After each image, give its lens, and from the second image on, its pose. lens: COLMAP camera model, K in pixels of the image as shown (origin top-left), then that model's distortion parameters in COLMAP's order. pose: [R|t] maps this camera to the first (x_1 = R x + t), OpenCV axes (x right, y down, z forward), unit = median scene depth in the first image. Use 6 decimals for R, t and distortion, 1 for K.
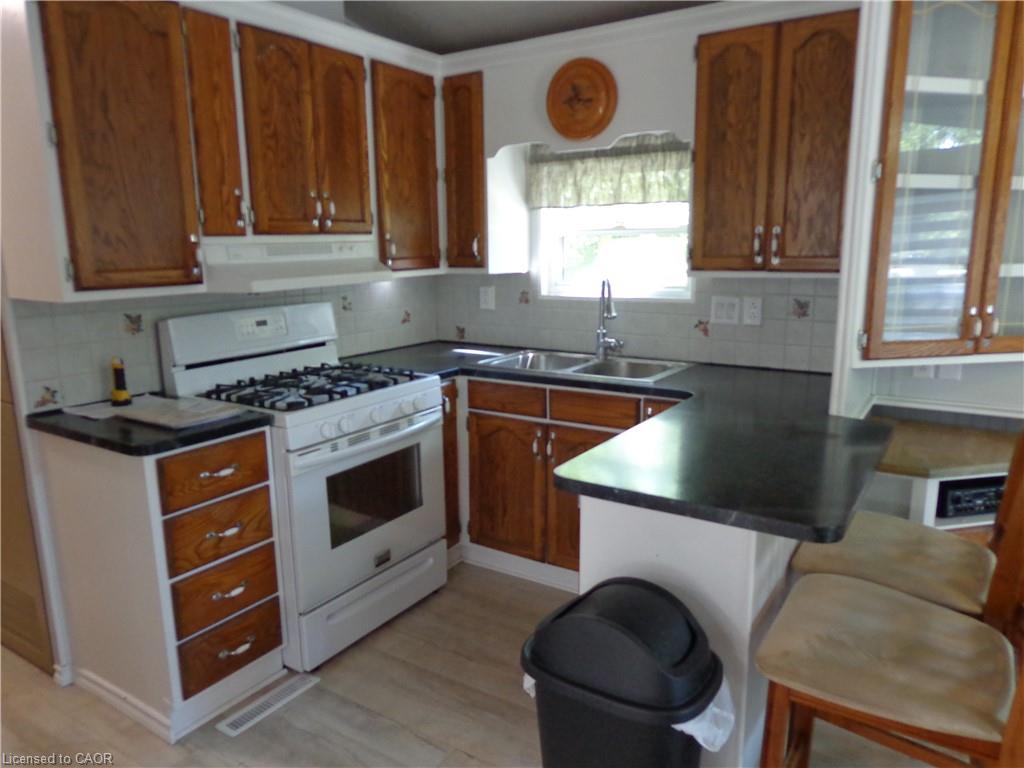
lens RADIAL K [[716.9, 0, 512.0], [0, 716.9, 388.1], [0, 0, 1]] dist [0.001565, -0.000735]
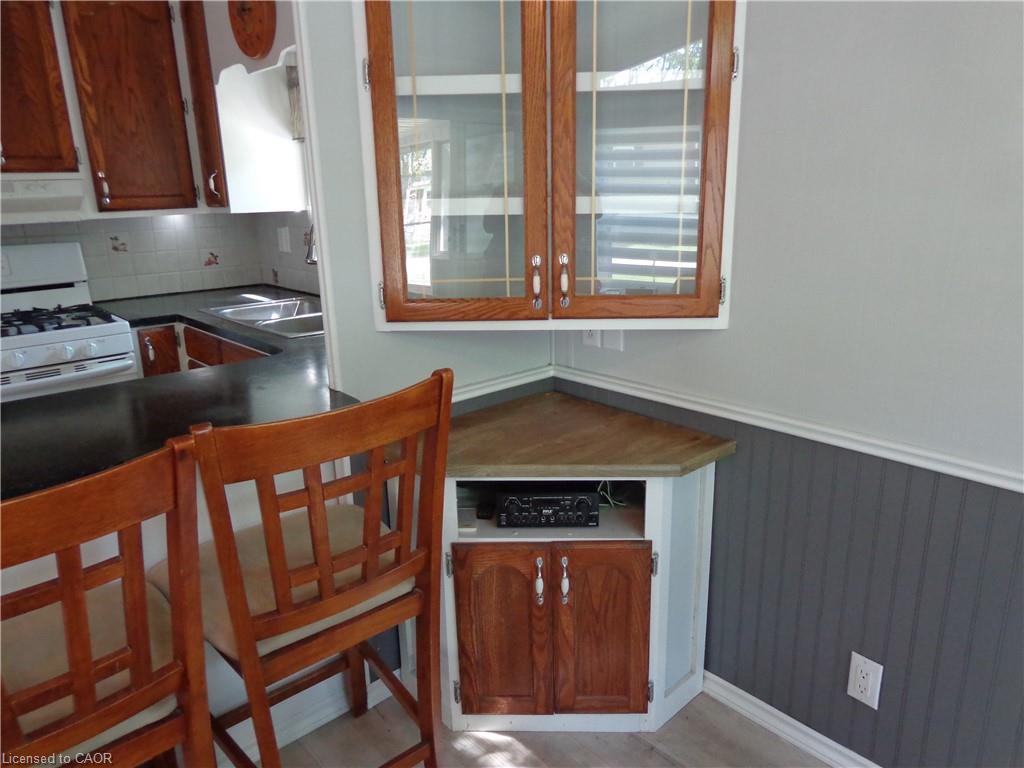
lens RADIAL K [[716.9, 0, 511.9], [0, 716.9, 380.9], [0, 0, 1]] dist [0.001565, -0.000735]
pose [[0.965651, 0.054745, -0.254011, 0.625446], [-0.036687, 0.996486, 0.075293, -0.028661], [0.257240, -0.063388, 0.964266, 0.203395]]
